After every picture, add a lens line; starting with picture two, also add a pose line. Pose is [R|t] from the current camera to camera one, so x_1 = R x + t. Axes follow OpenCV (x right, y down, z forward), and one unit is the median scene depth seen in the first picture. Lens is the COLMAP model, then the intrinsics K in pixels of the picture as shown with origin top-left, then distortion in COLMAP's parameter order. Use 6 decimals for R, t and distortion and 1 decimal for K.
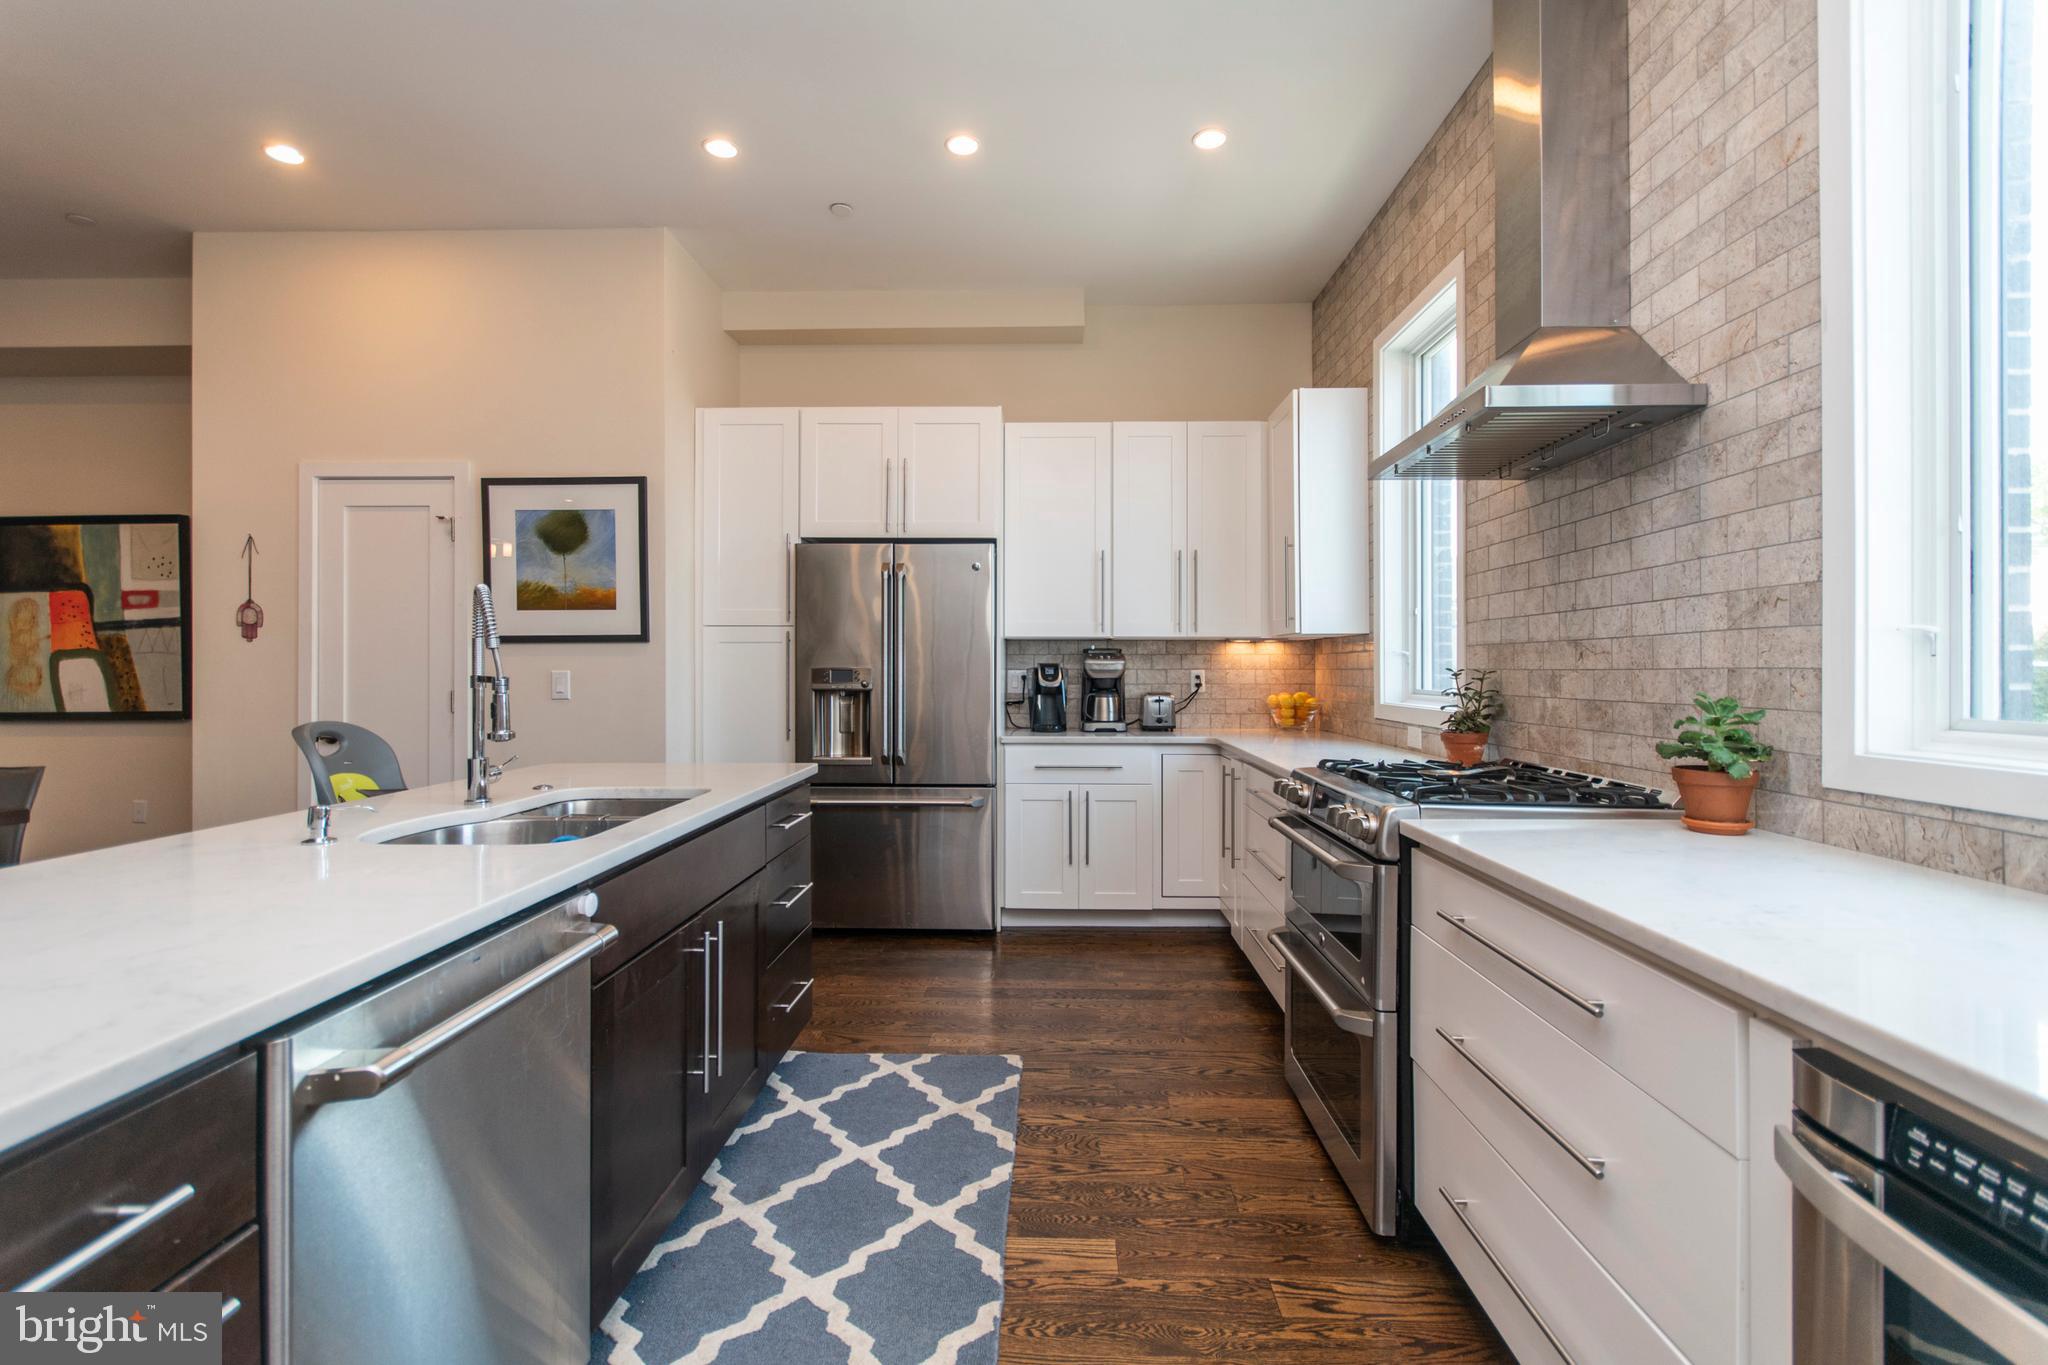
lens RADIAL K [[901.9, 0, 1022.1], [0, 901.9, 656.2], [0, 0, 1]] dist [0.012078, -0.004744]
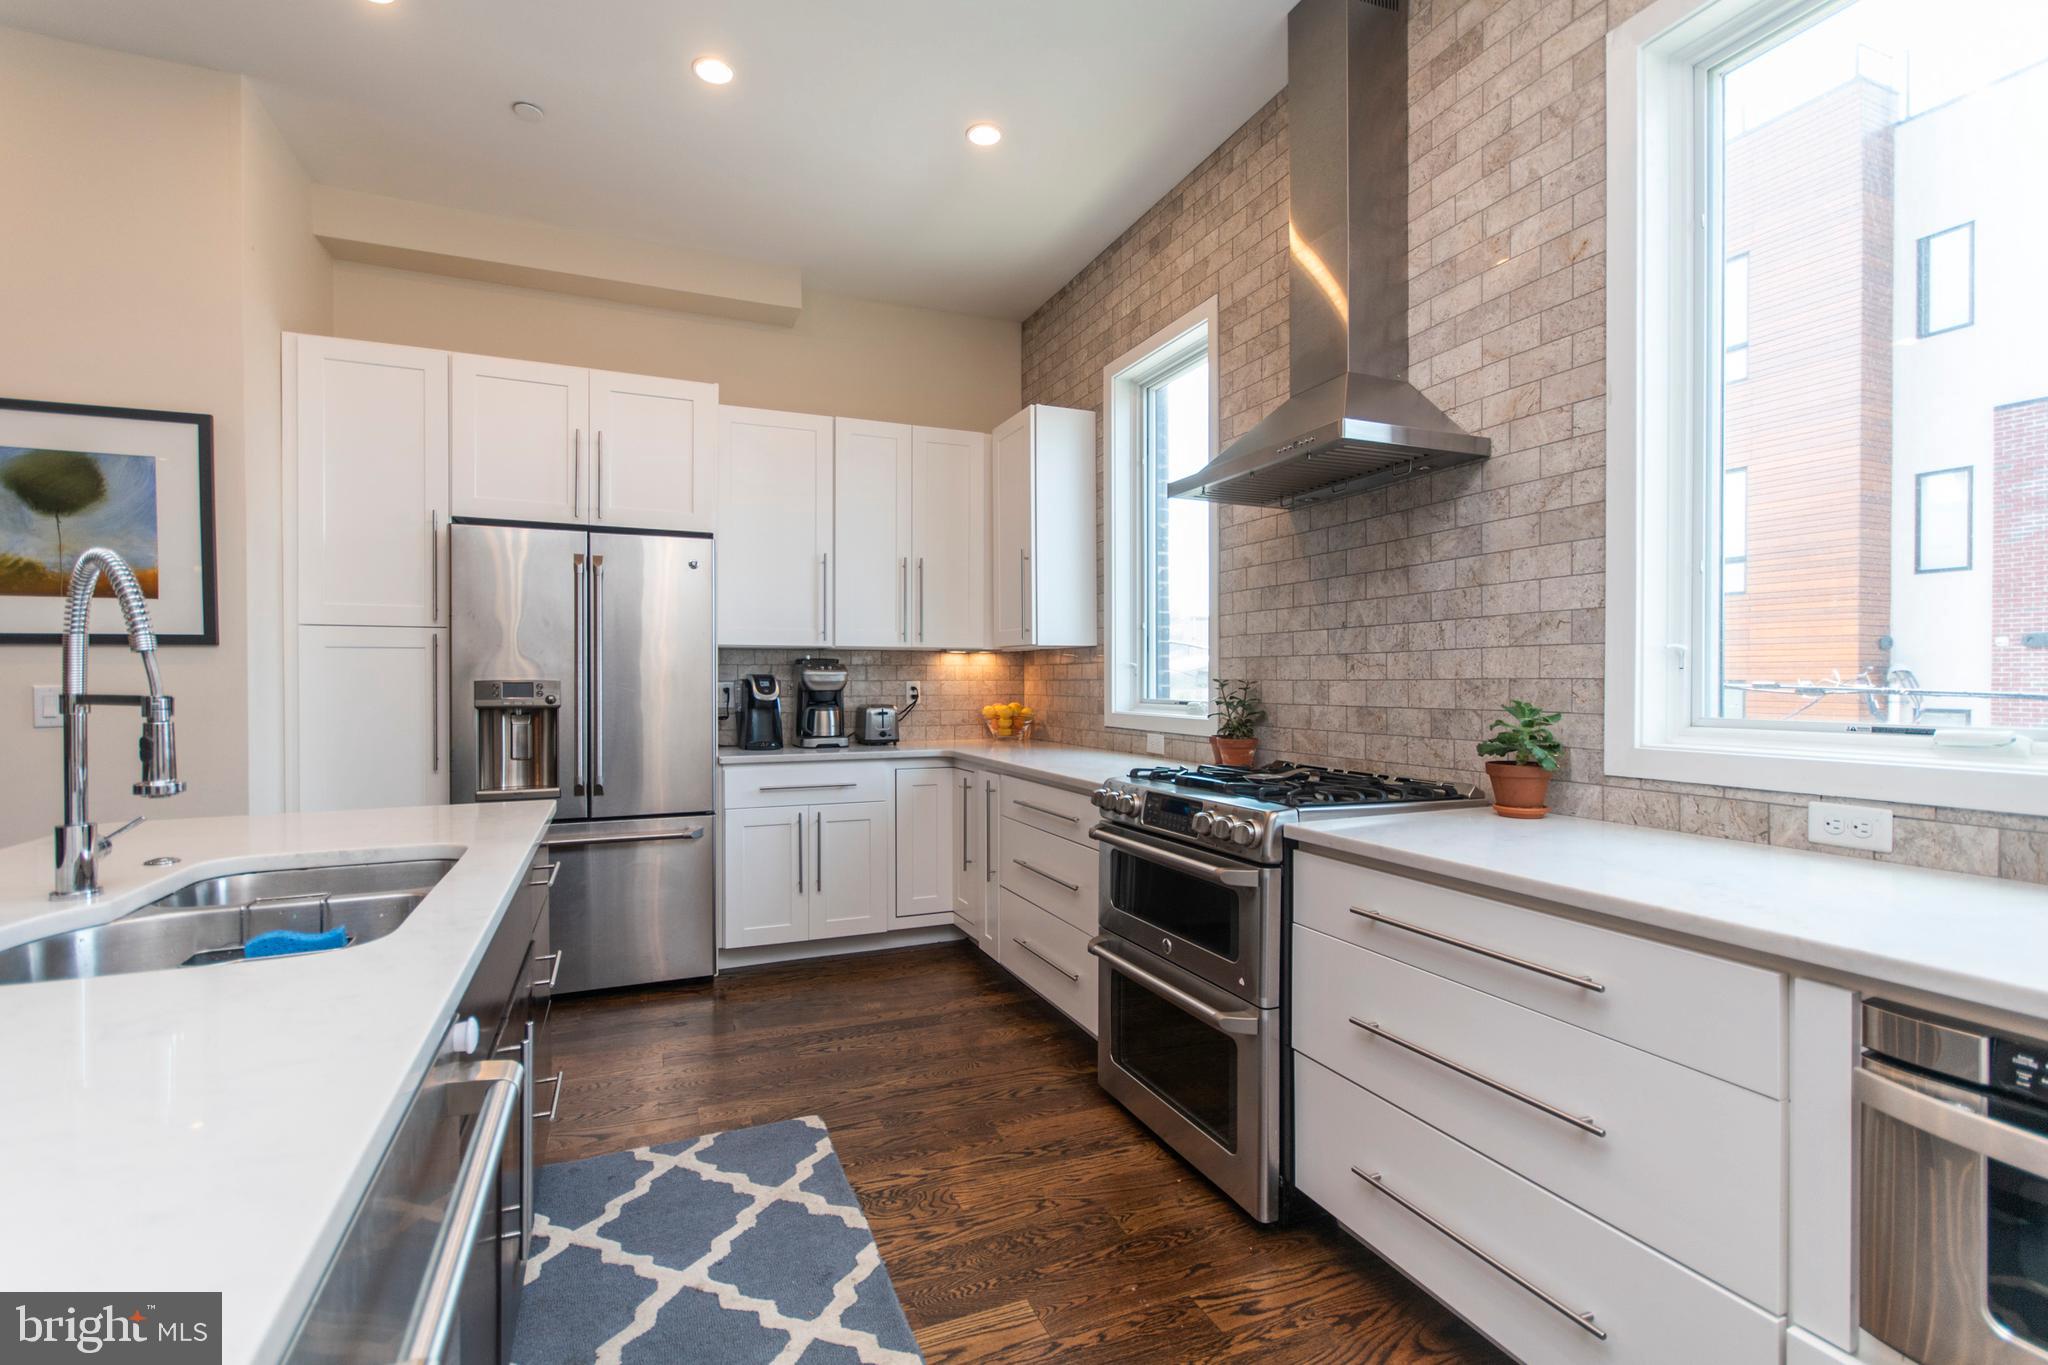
lens RADIAL K [[901.9, 0, 993.3], [0, 901.9, 674.7], [0, 0, 1]] dist [0.012078, -0.004744]
pose [[0.913117, -0.000361, 0.407696, -0.292223], [-0.002997, 0.999967, 0.007596, 0.000987], [-0.407685, -0.008158, 0.913086, 0.169317]]
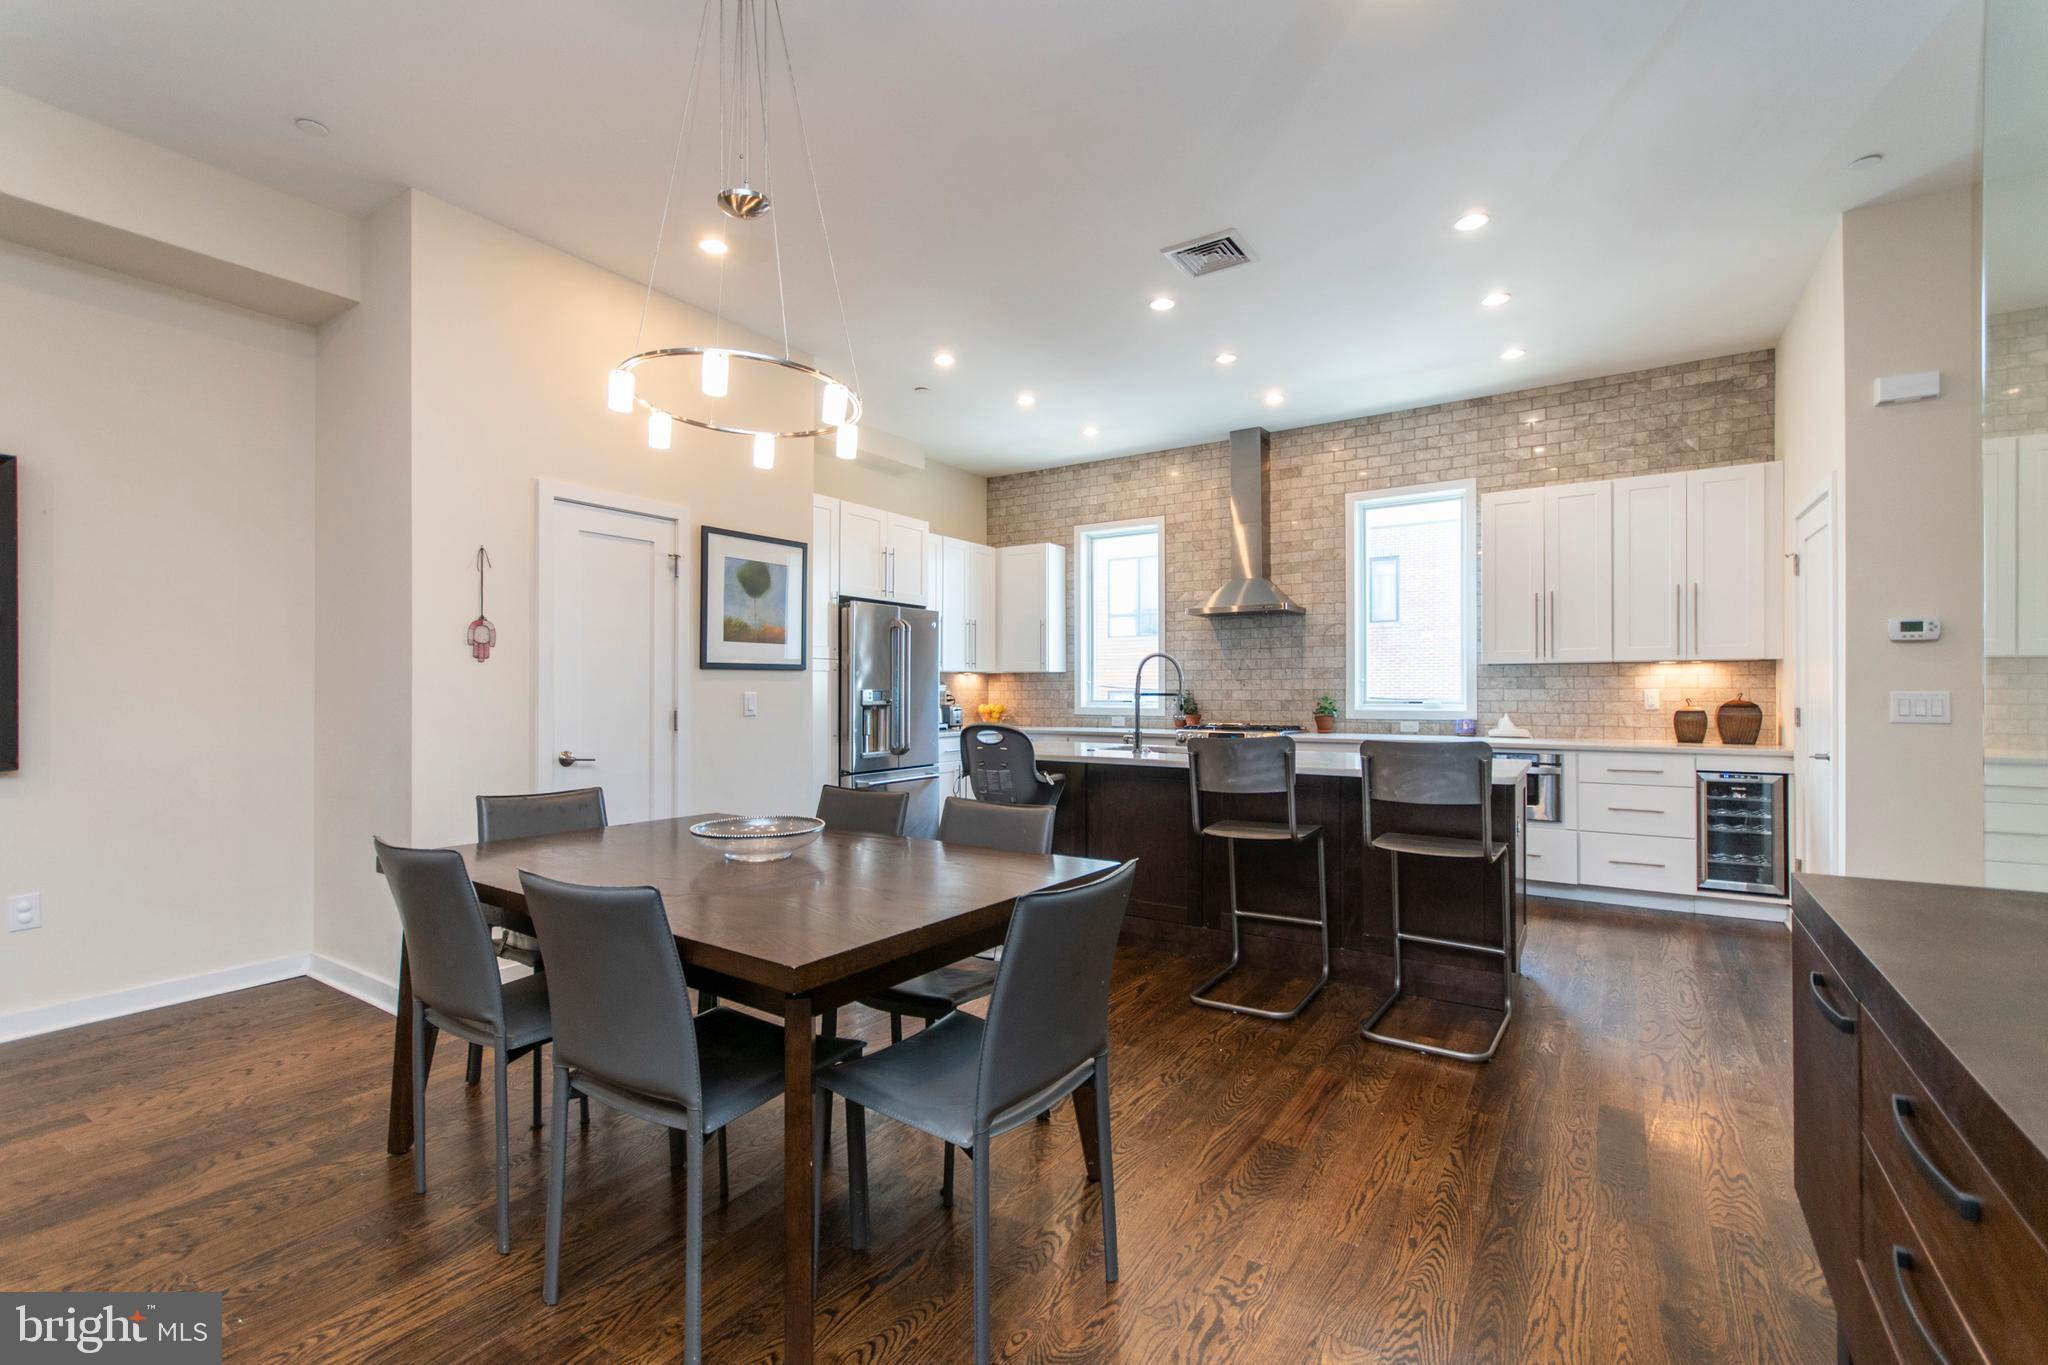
lens RADIAL K [[901.9, 0, 1008.2], [0, 901.9, 675.6], [0, 0, 1]] dist [0.012078, -0.004744]
pose [[0.520712, 0.010519, 0.853667, -2.601161], [-0.009651, 0.999933, -0.006434, -0.005047], [-0.853678, -0.004889, 0.520779, 0.147678]]
